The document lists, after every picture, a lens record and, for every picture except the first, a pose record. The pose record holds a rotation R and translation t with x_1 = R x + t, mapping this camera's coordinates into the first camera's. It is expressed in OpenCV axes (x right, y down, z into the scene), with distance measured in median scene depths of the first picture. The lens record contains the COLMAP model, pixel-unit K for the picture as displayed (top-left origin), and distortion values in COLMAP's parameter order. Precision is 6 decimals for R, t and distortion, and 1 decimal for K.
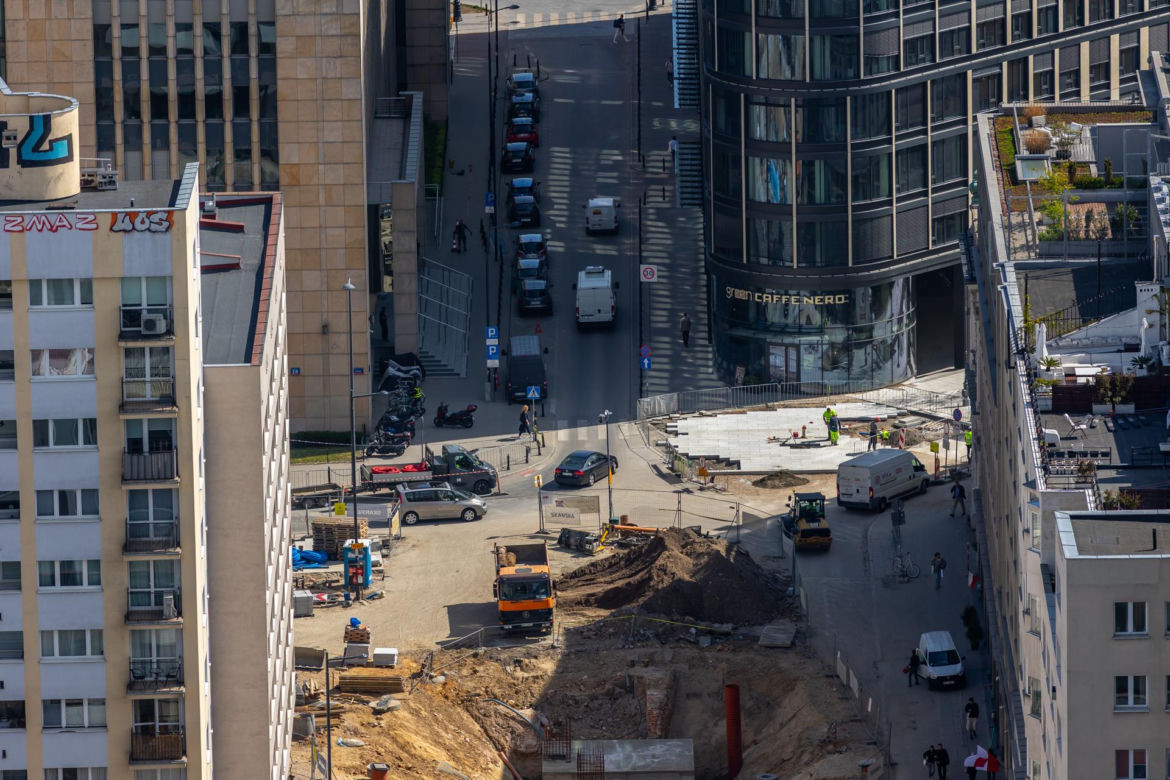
lens RADIAL K [[2795.5, 0, 585.0], [0, 2795.5, 390.0], [0, 0, 1]] dist [0.105091, -0.371878]
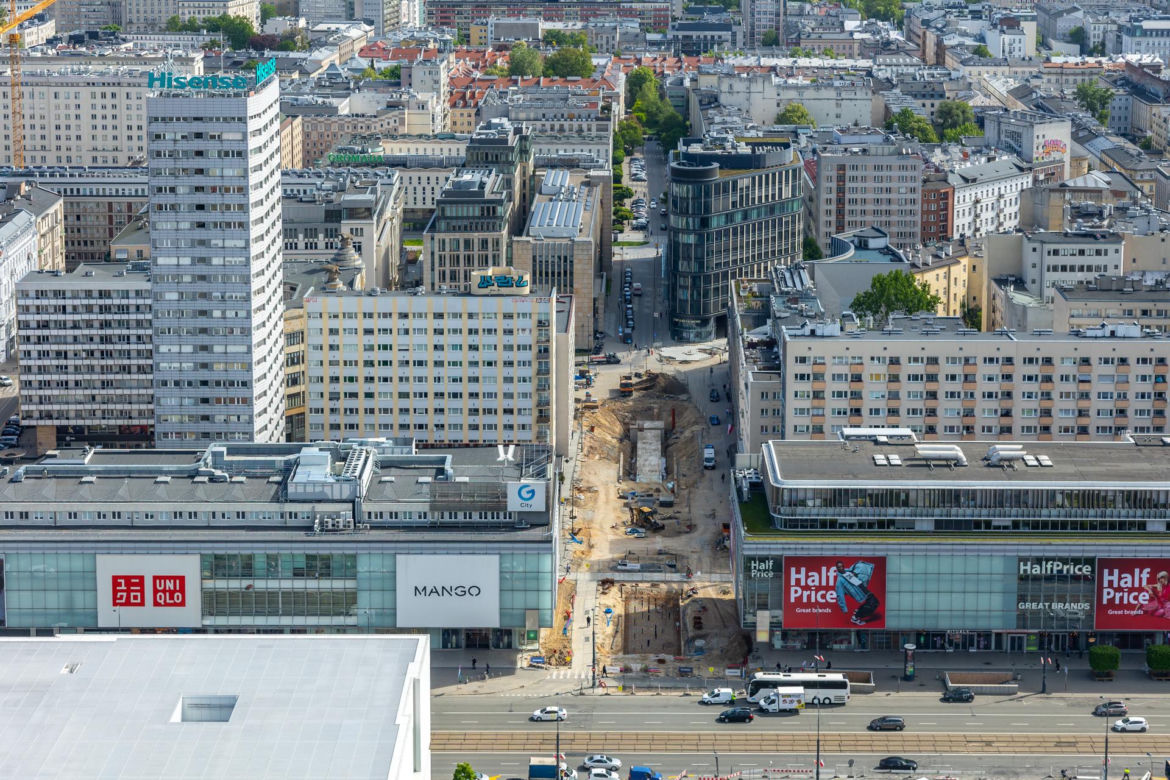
lens RADIAL K [[2795.5, 0, 585.0], [0, 2795.5, 390.0], [0, 0, 1]] dist [0.105091, -0.371878]
pose [[0.993981, 0.024267, -0.106830, 0.383544], [-0.023141, 0.999663, 0.011768, 0.027626], [0.107079, -0.009225, 0.994208, -3.381503]]
